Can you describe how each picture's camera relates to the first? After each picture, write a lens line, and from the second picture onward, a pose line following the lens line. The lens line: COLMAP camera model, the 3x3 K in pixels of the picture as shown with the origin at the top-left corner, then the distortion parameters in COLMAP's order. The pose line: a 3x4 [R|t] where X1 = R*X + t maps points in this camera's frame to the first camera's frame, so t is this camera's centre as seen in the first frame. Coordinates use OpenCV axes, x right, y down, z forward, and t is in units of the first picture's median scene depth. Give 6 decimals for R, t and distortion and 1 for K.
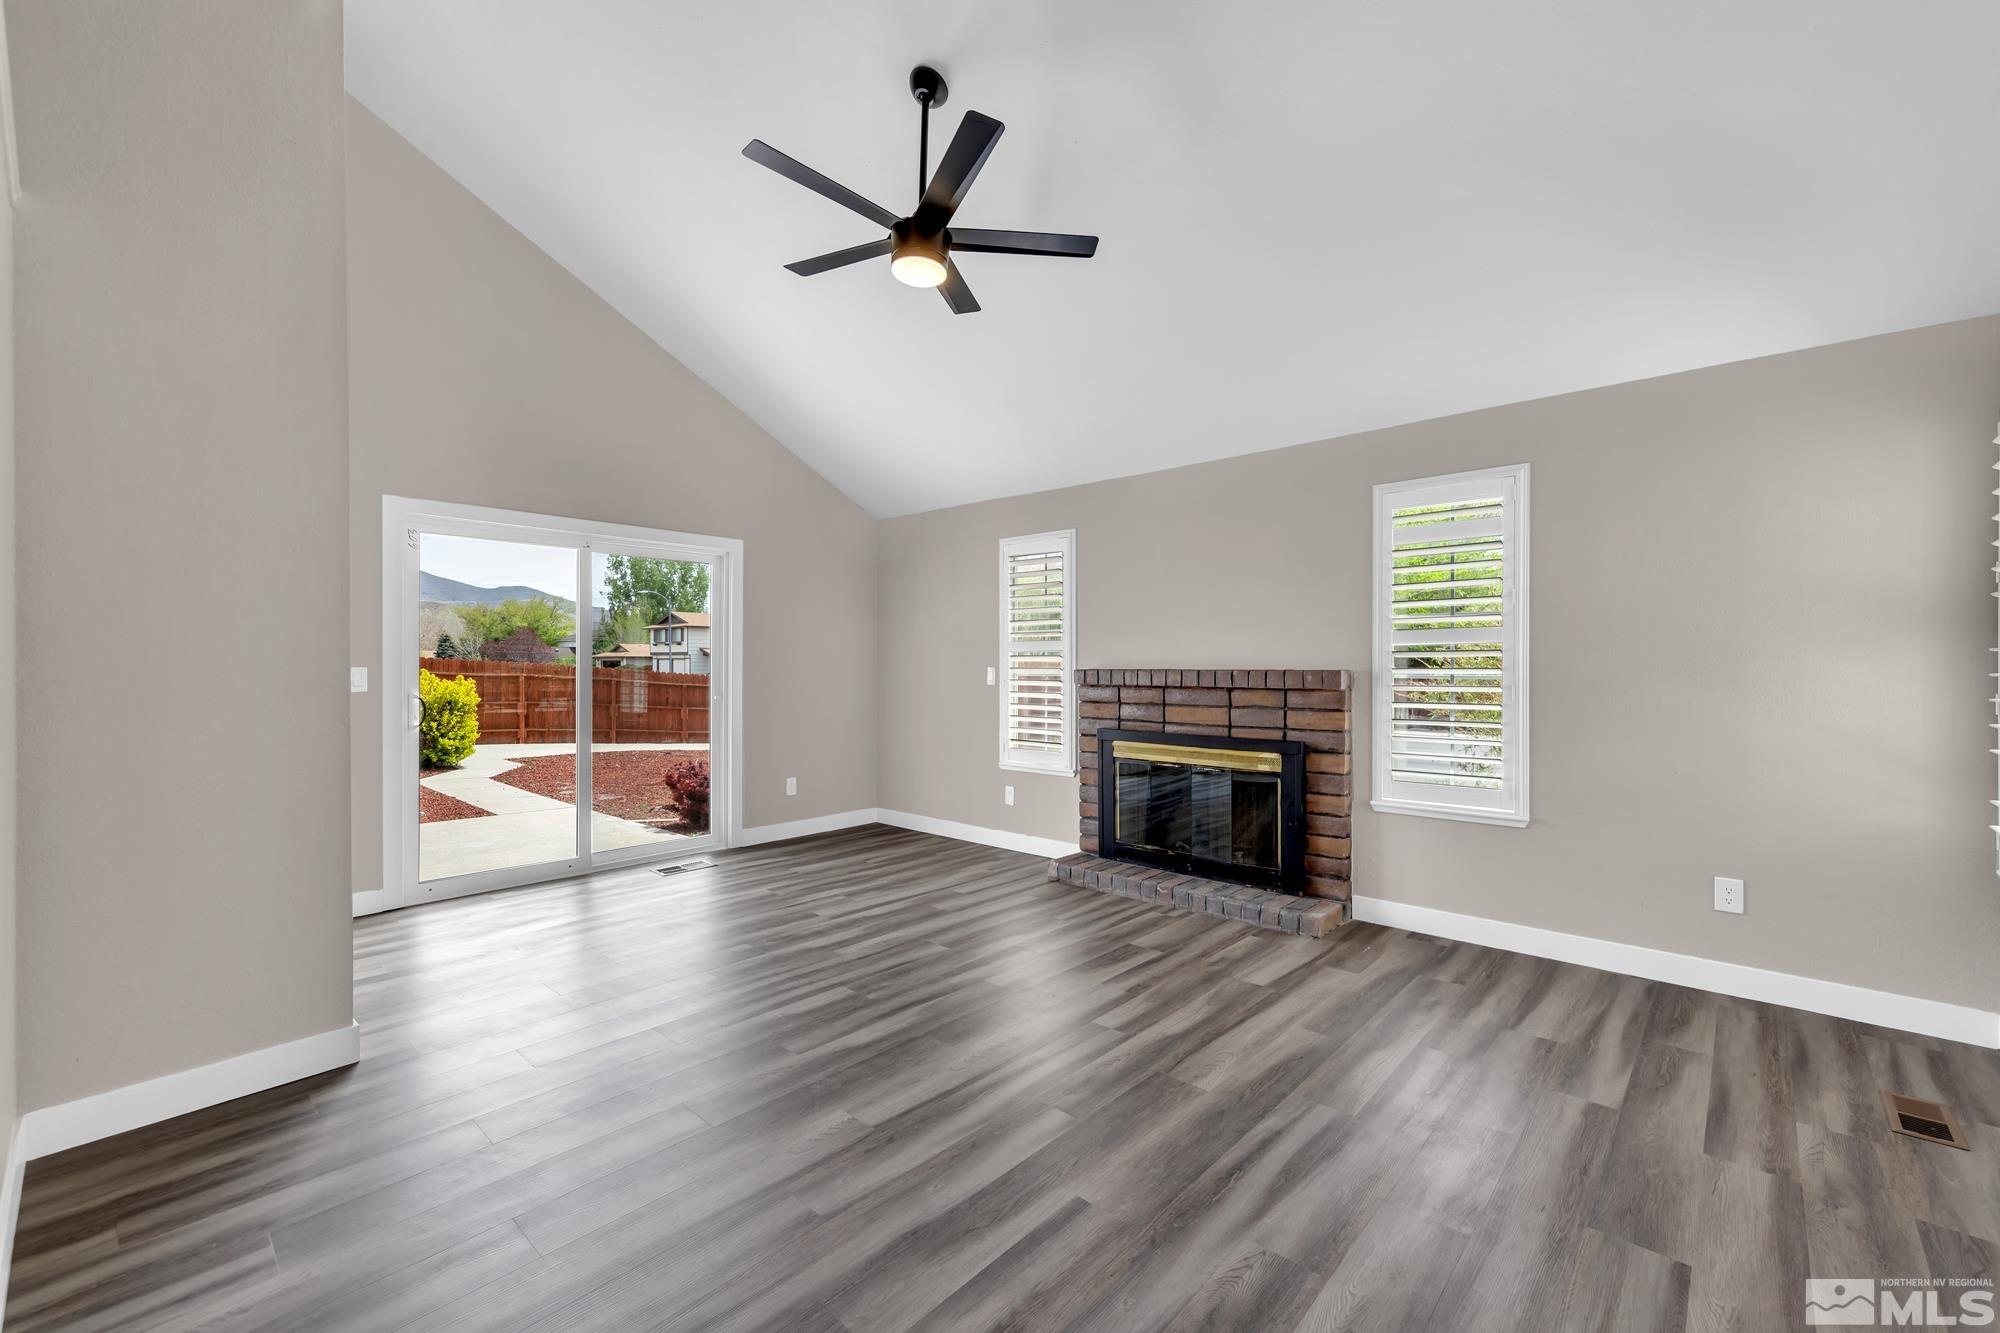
lens RADIAL K [[784.5, 0, 1000.1], [0, 784.5, 670.3], [0, 0, 1]] dist [0.003791, -0.000013]
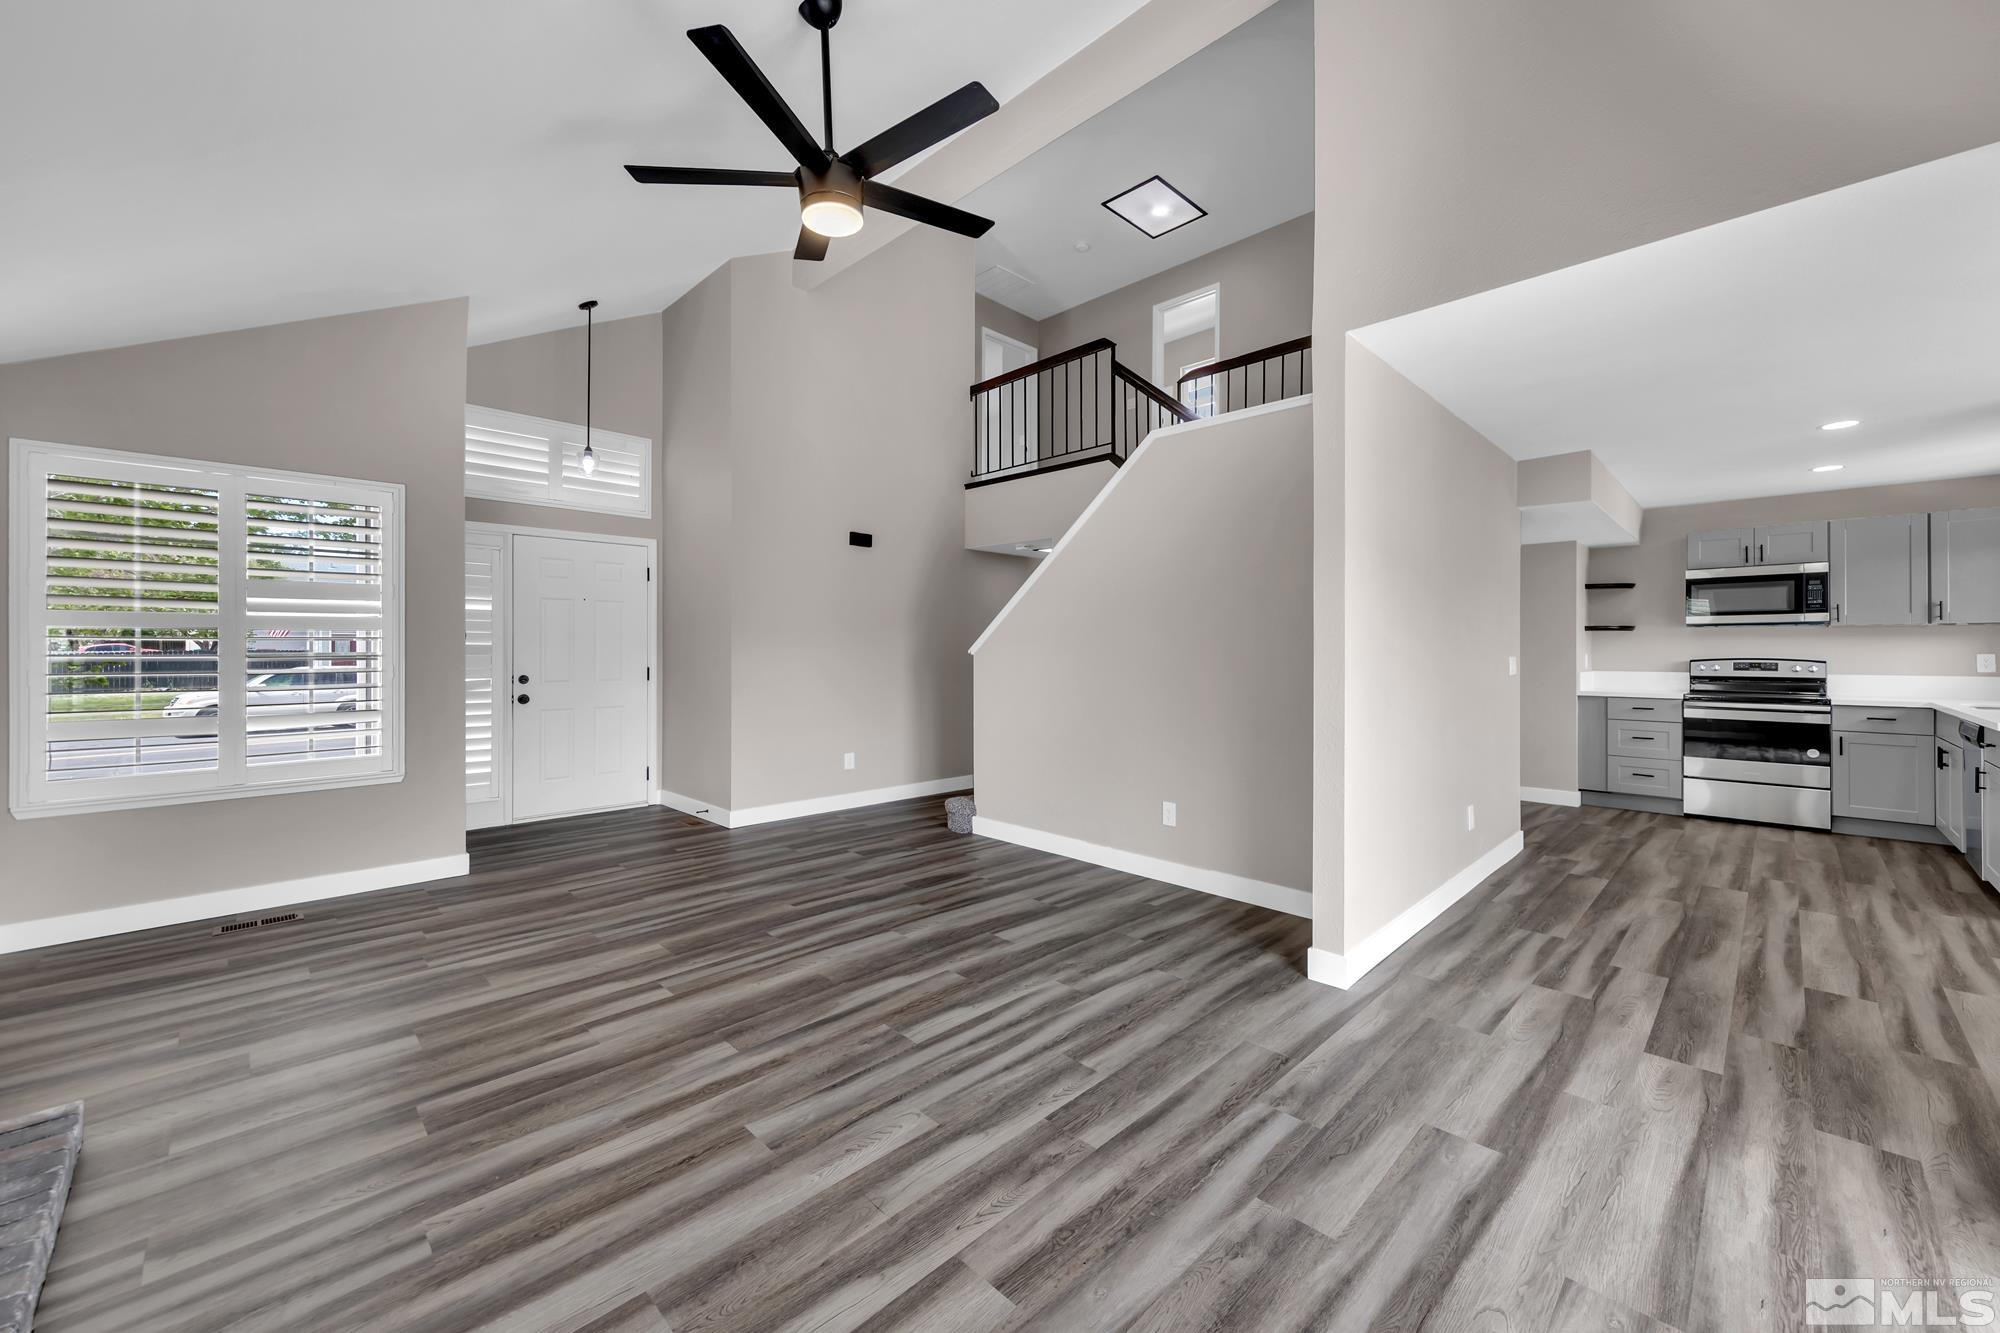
lens RADIAL K [[784.5, 0, 1014.6], [0, 784.5, 650.7], [0, 0, 1]] dist [0.003791, -0.000013]
pose [[-0.999272, -0.001550, 0.038113, -0.264516], [-0.001363, 0.999987, 0.004937, -0.008657], [-0.038120, 0.004882, -0.999261, 1.439584]]
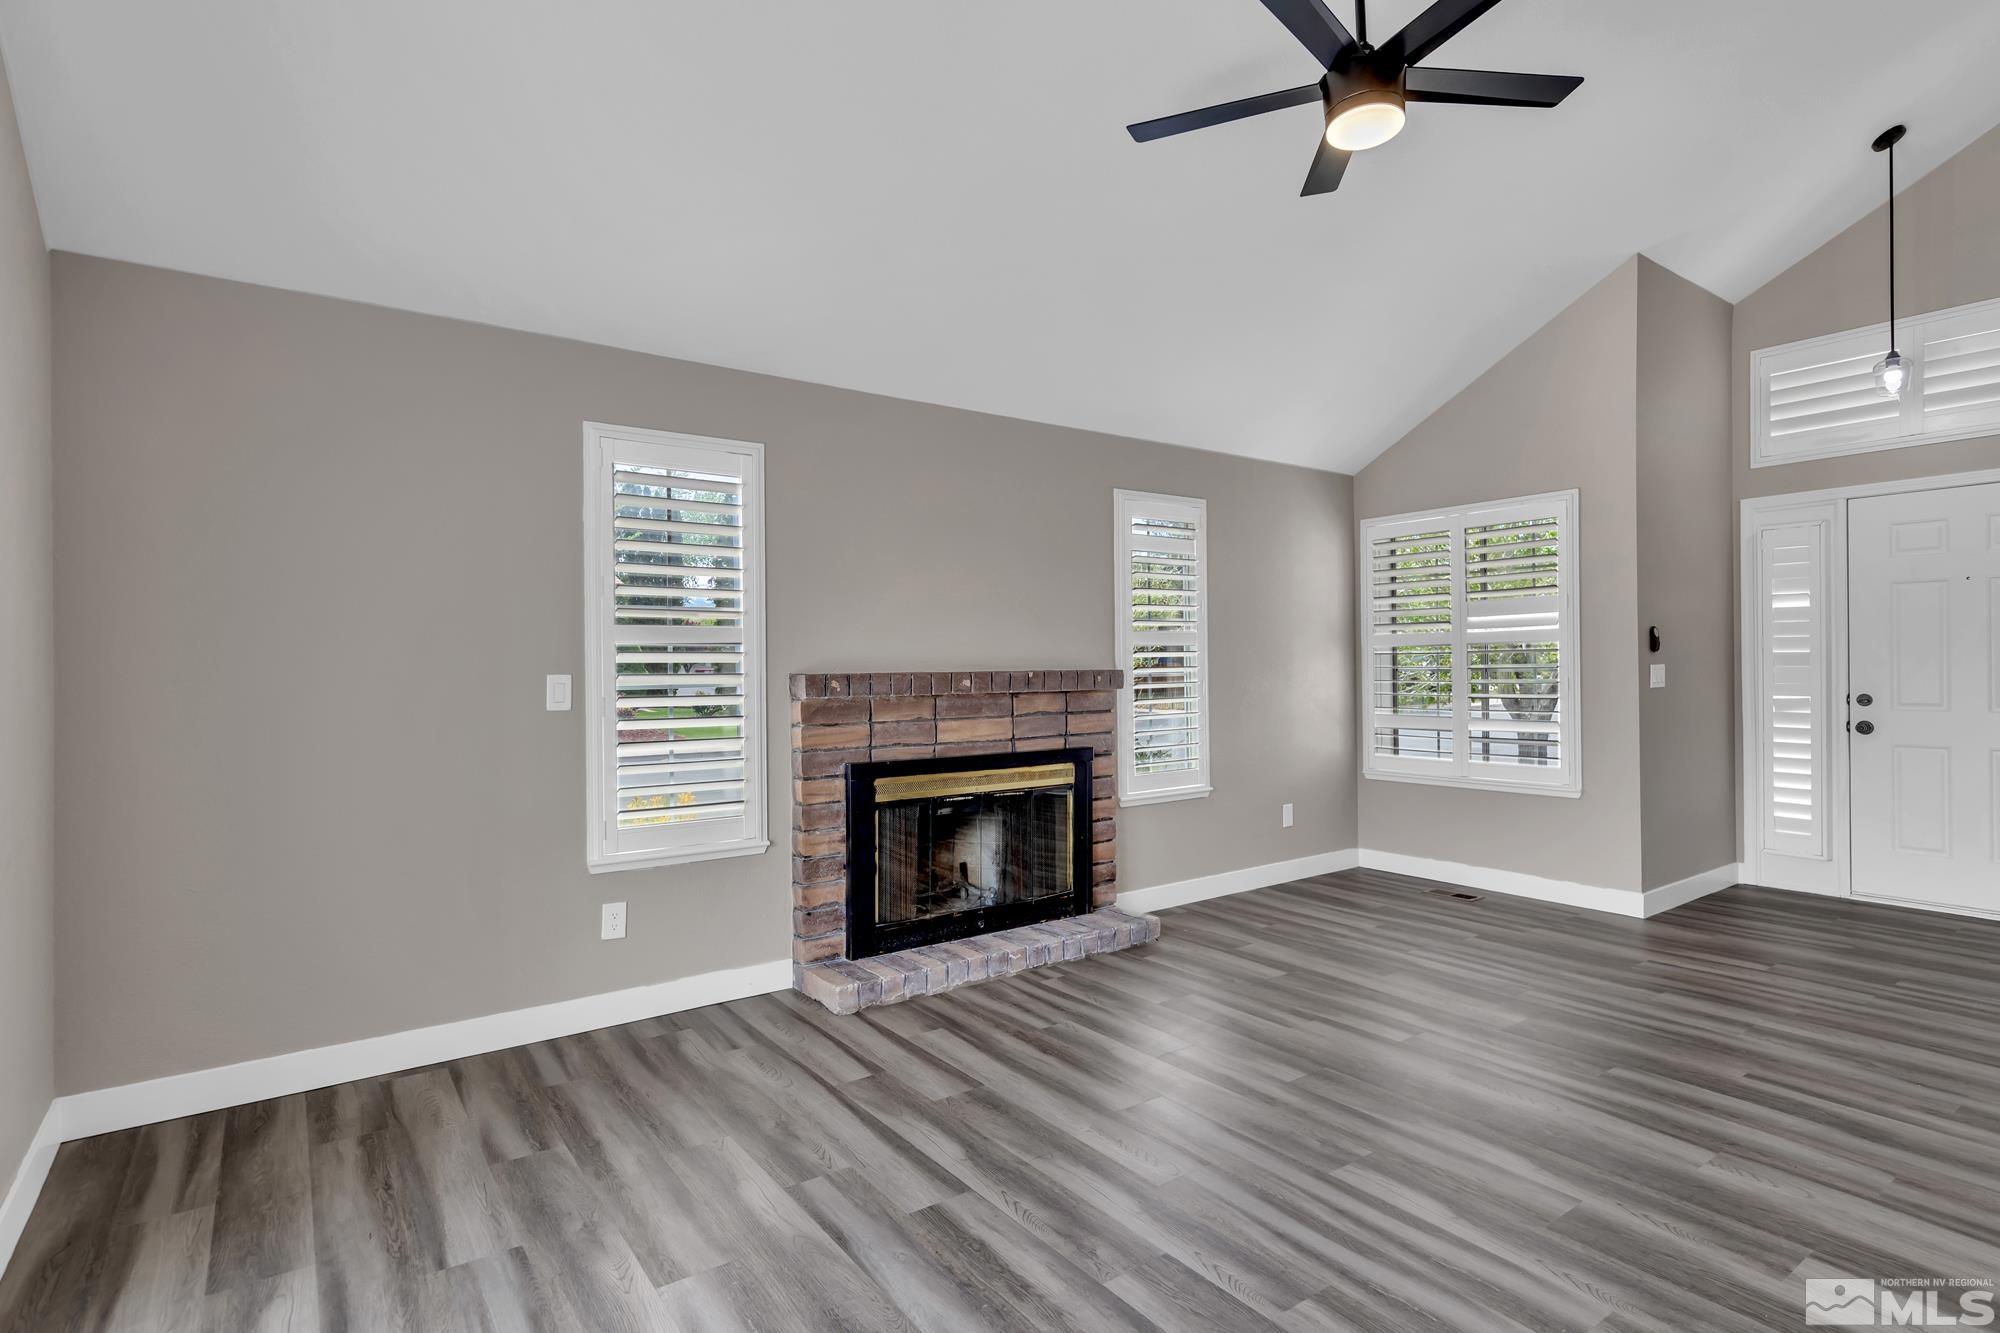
lens RADIAL K [[1010.3, 0, 1009.6], [0, 1010.3, 662.5], [0, 0, 1]] dist [0.008963, 0.000038]
pose [[0.211866, 0.000724, 0.977298, -0.835674], [0.014152, 0.999893, -0.003809, -0.007031], [-0.977196, 0.014638, 0.211833, 0.851960]]
